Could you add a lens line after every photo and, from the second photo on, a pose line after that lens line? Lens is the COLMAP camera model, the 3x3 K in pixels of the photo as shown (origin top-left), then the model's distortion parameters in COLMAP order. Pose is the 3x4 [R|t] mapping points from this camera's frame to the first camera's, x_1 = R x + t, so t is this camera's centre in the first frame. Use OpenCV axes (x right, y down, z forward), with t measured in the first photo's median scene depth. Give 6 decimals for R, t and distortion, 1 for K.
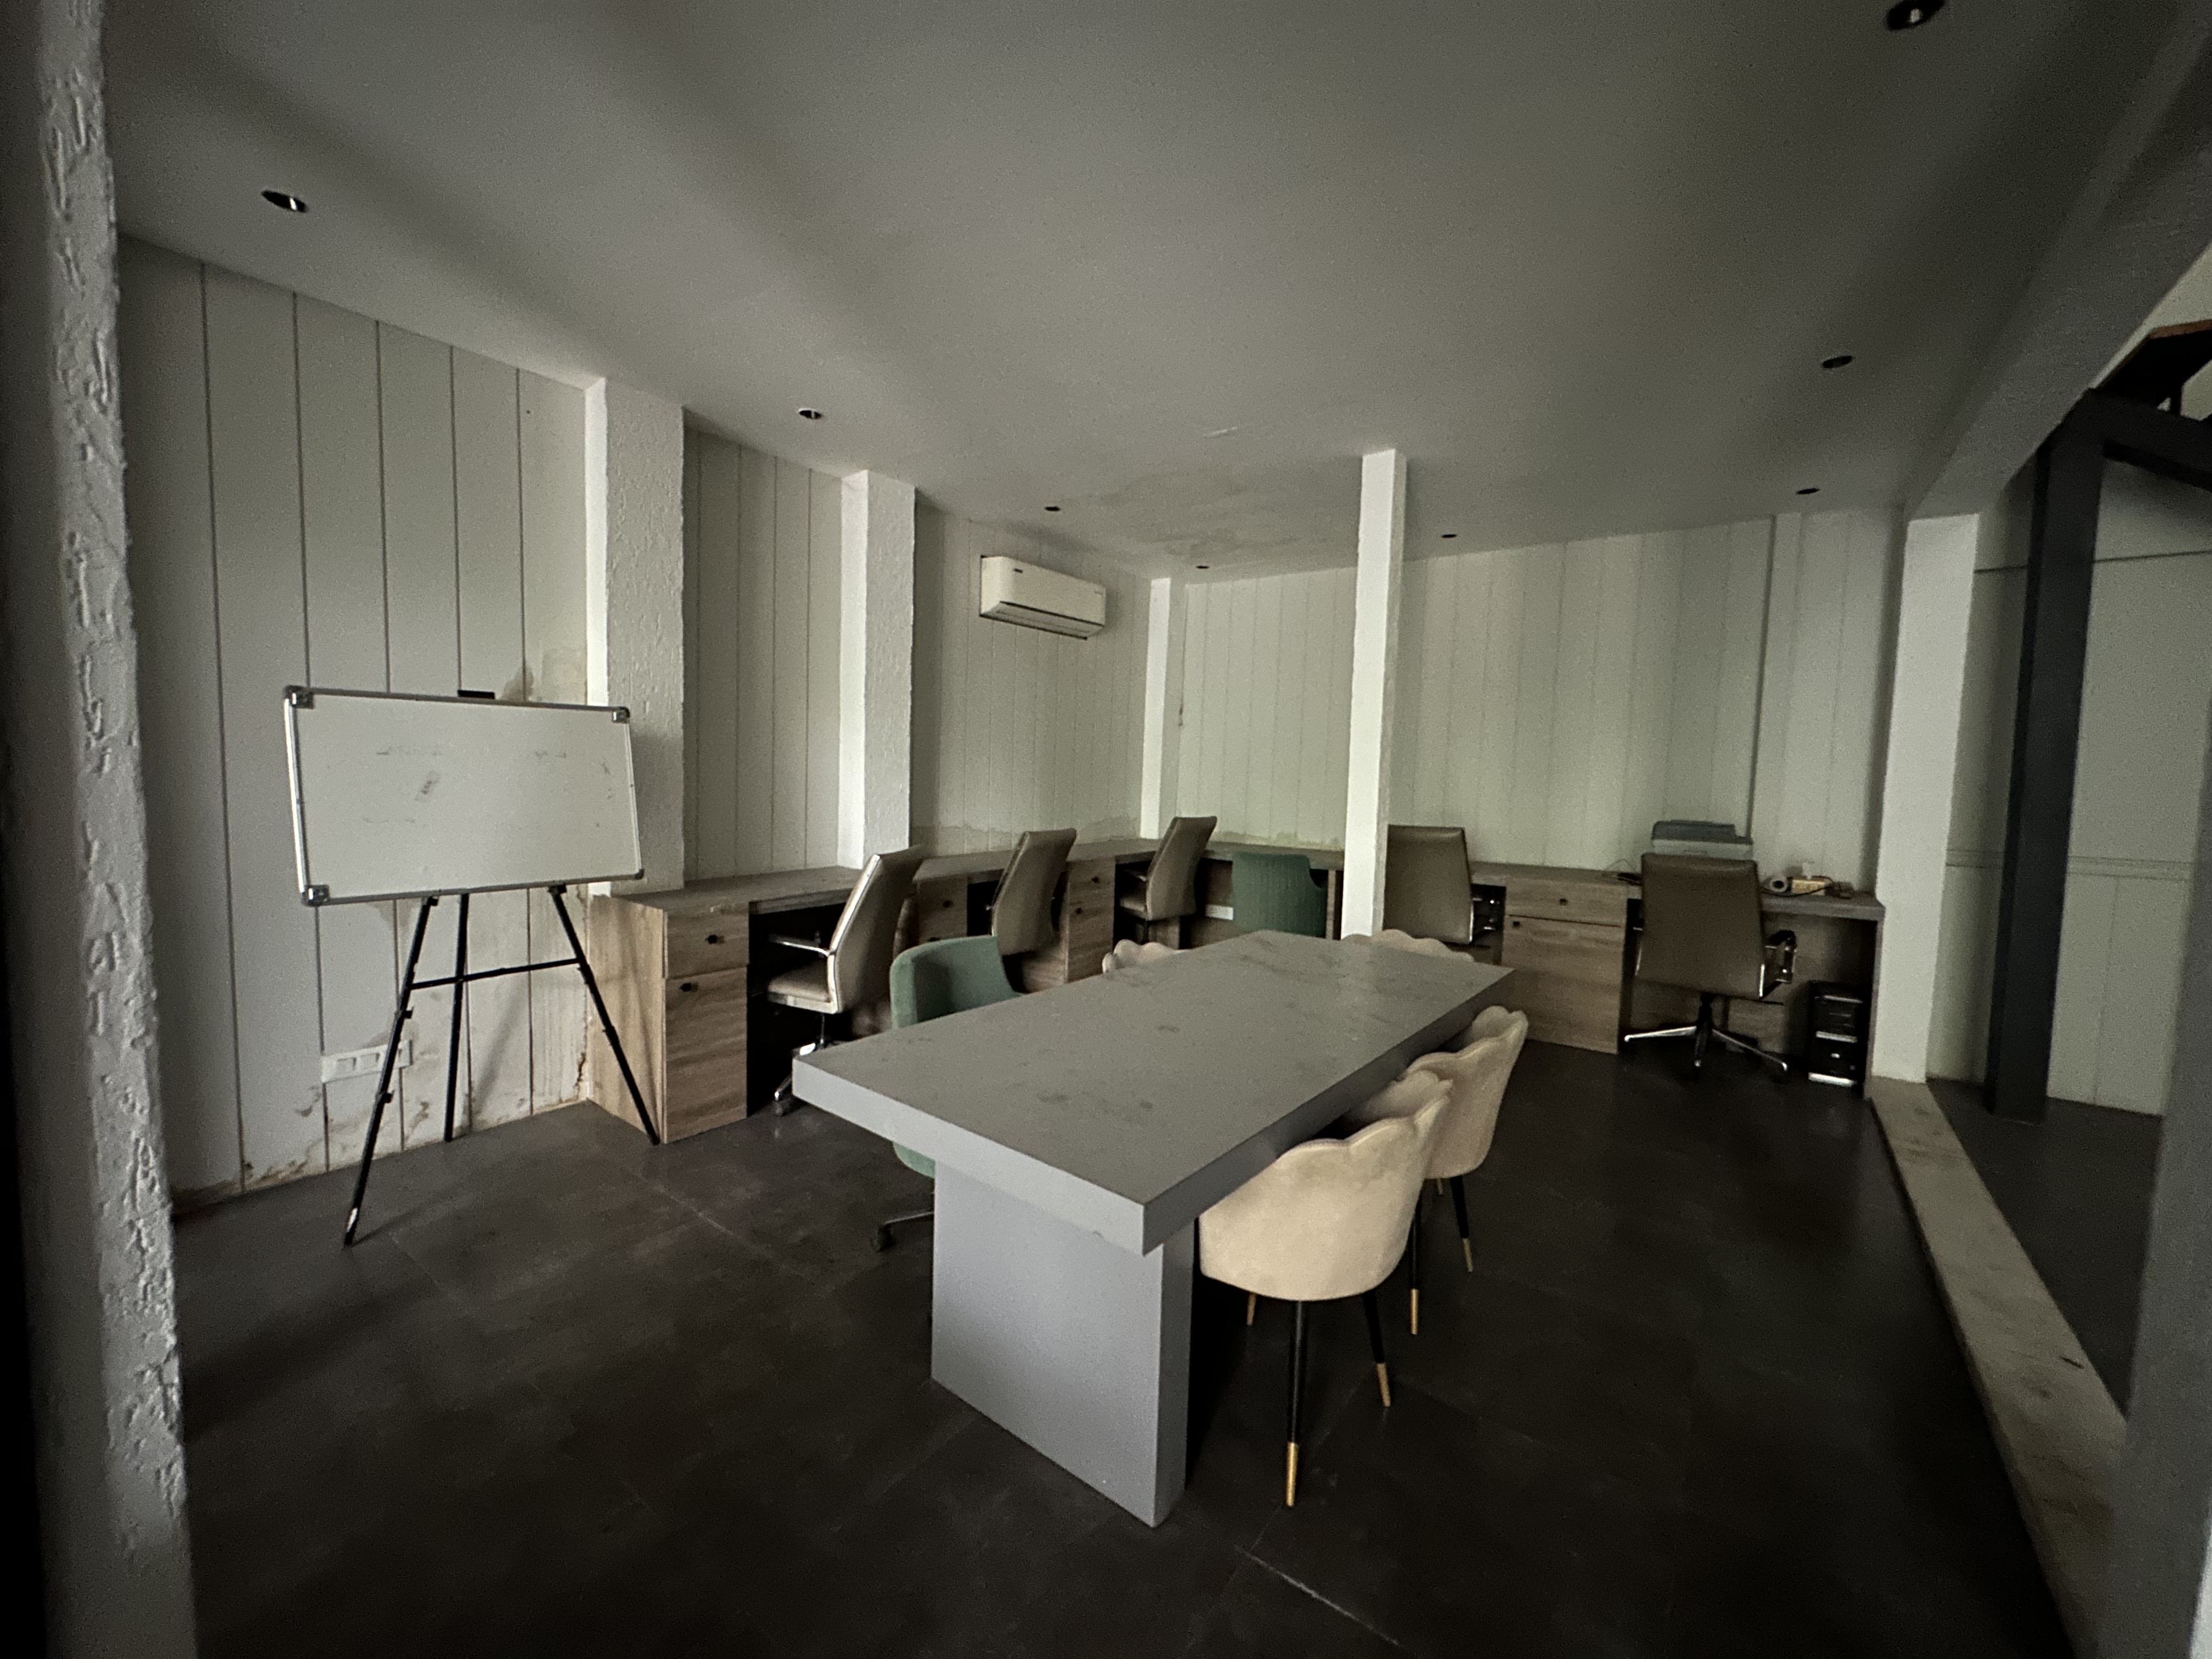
lens RADIAL K [[882.0, 0, 1119.5], [0, 882.0, 832.0], [0, 0, 1]] dist [-0.000481, -0.000044]
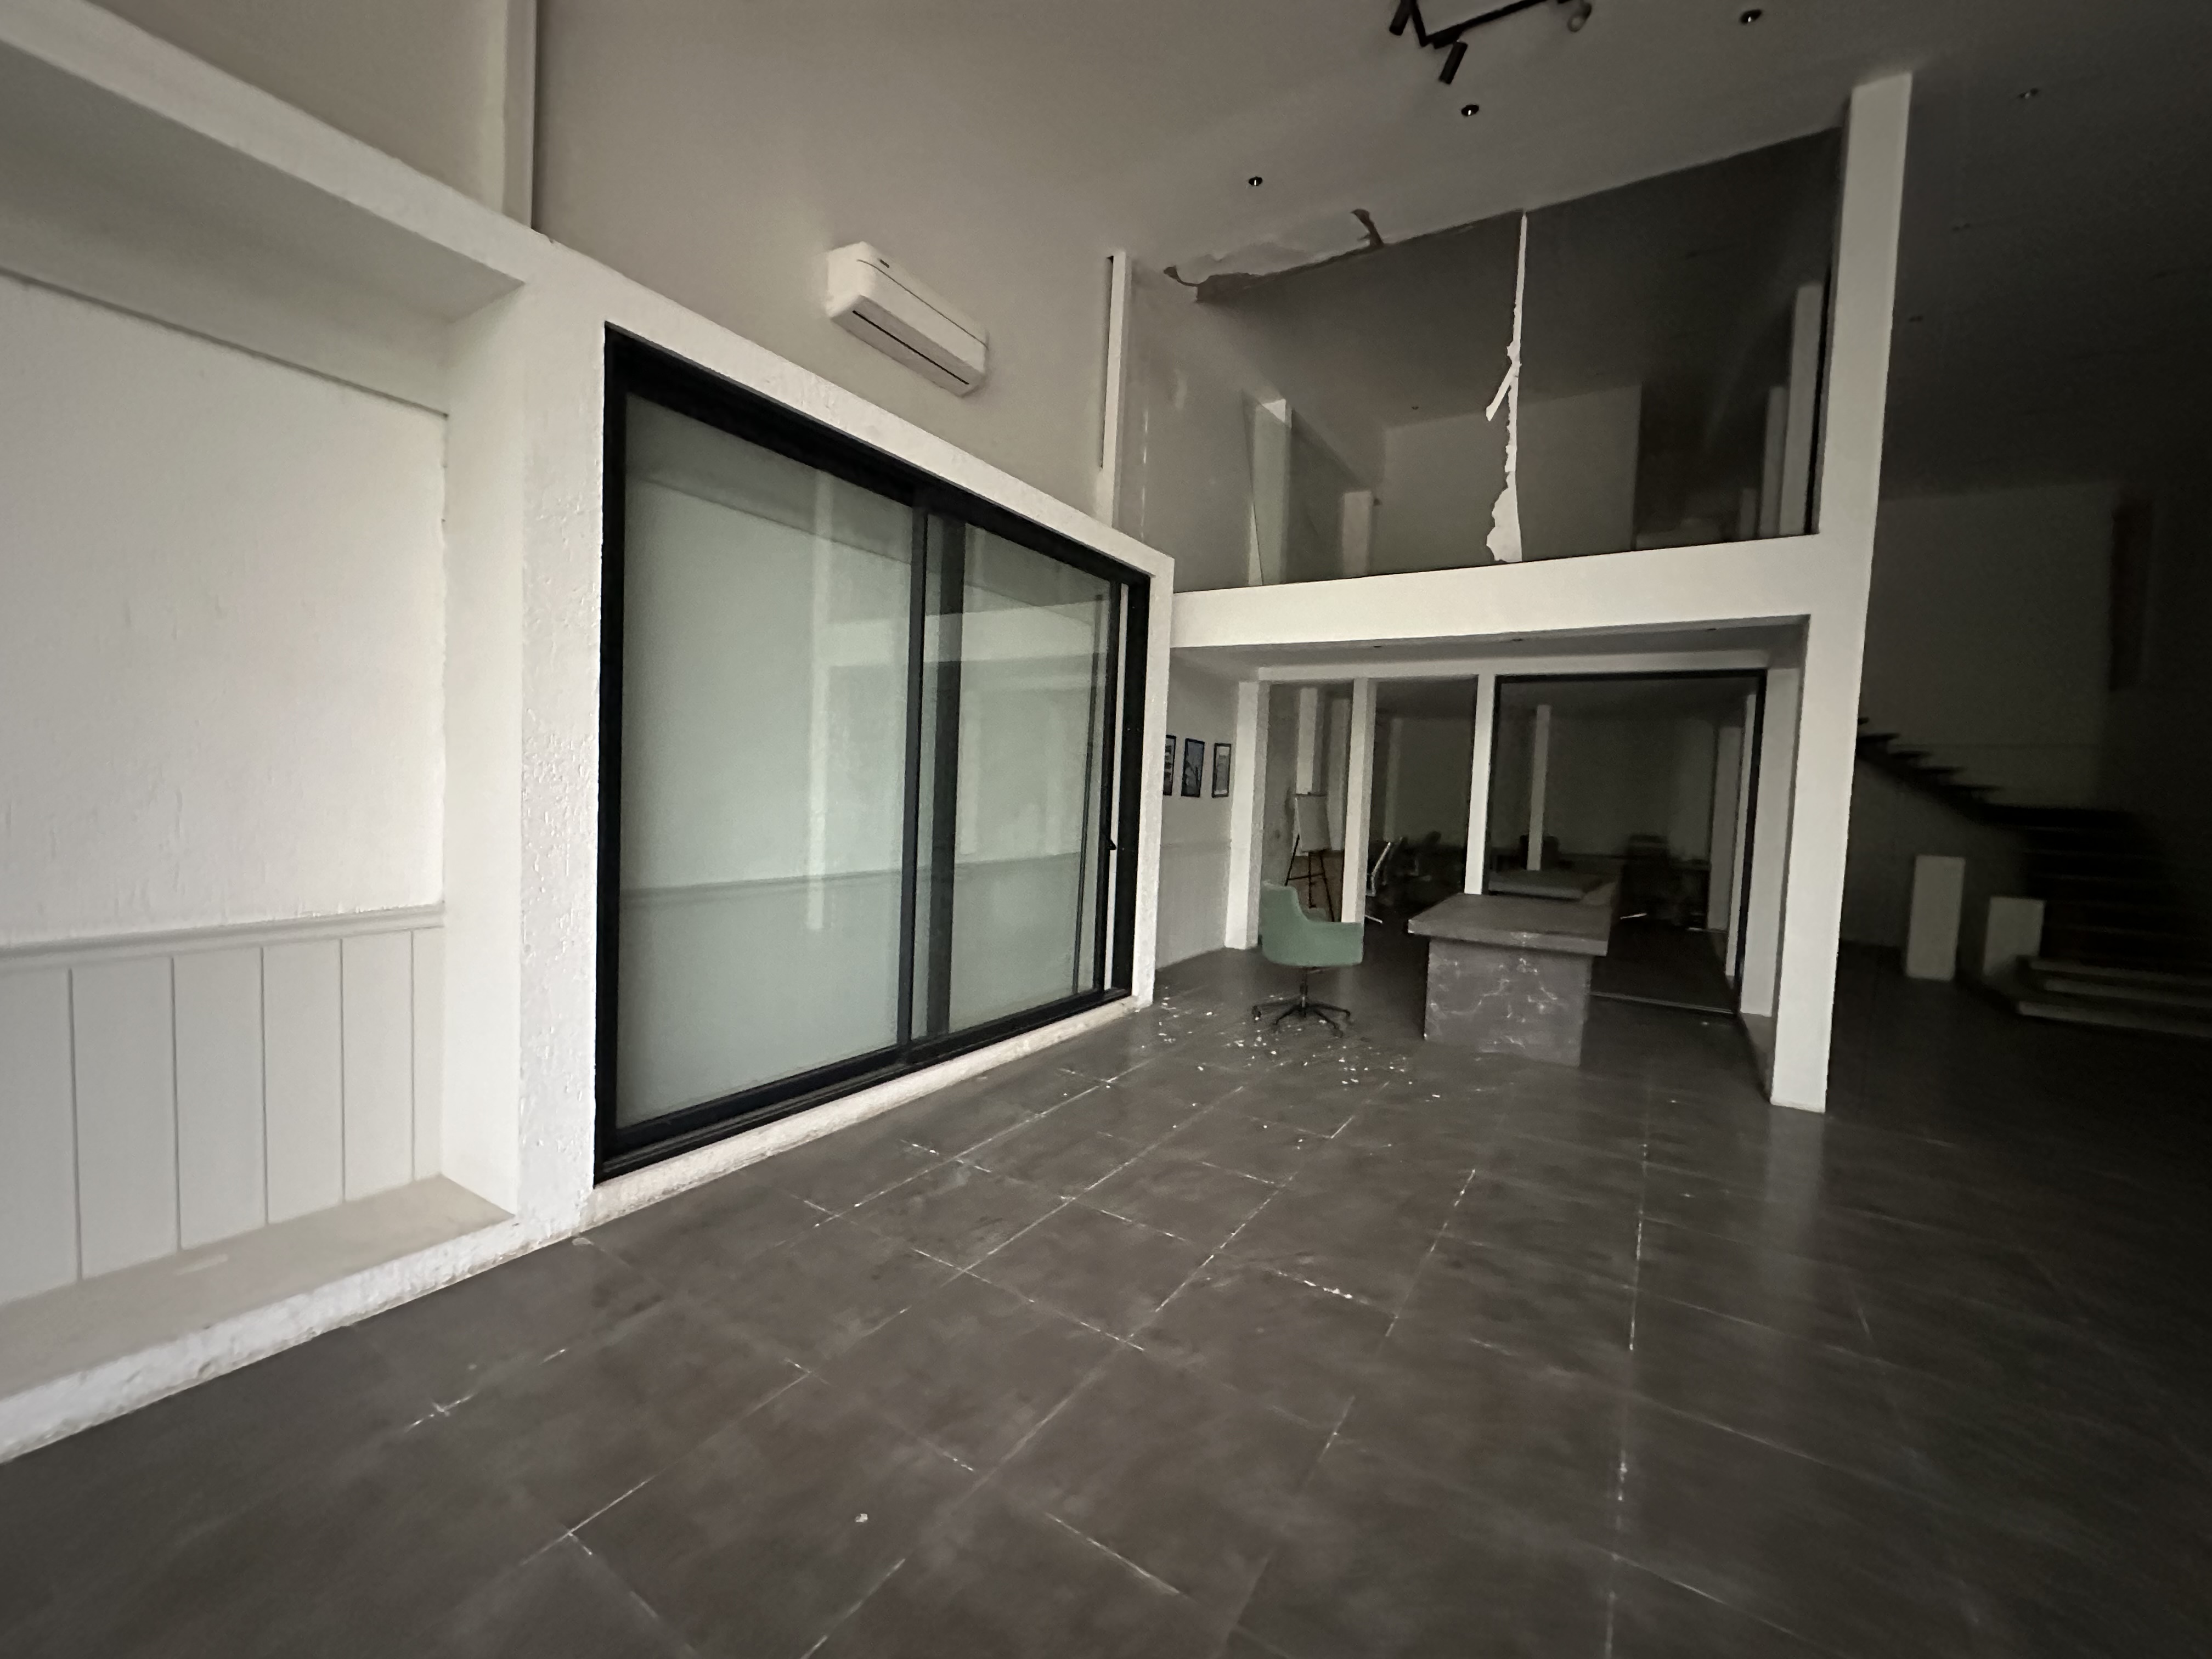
lens RADIAL K [[882.0, 0, 1119.5], [0, 882.0, 832.0], [0, 0, 1]] dist [-0.000481, -0.000044]
pose [[0.996805, 0.007612, 0.079510, -1.168942], [-0.006079, 0.999791, -0.019498, 0.039561], [-0.079641, 0.018953, 0.996643, -1.560571]]
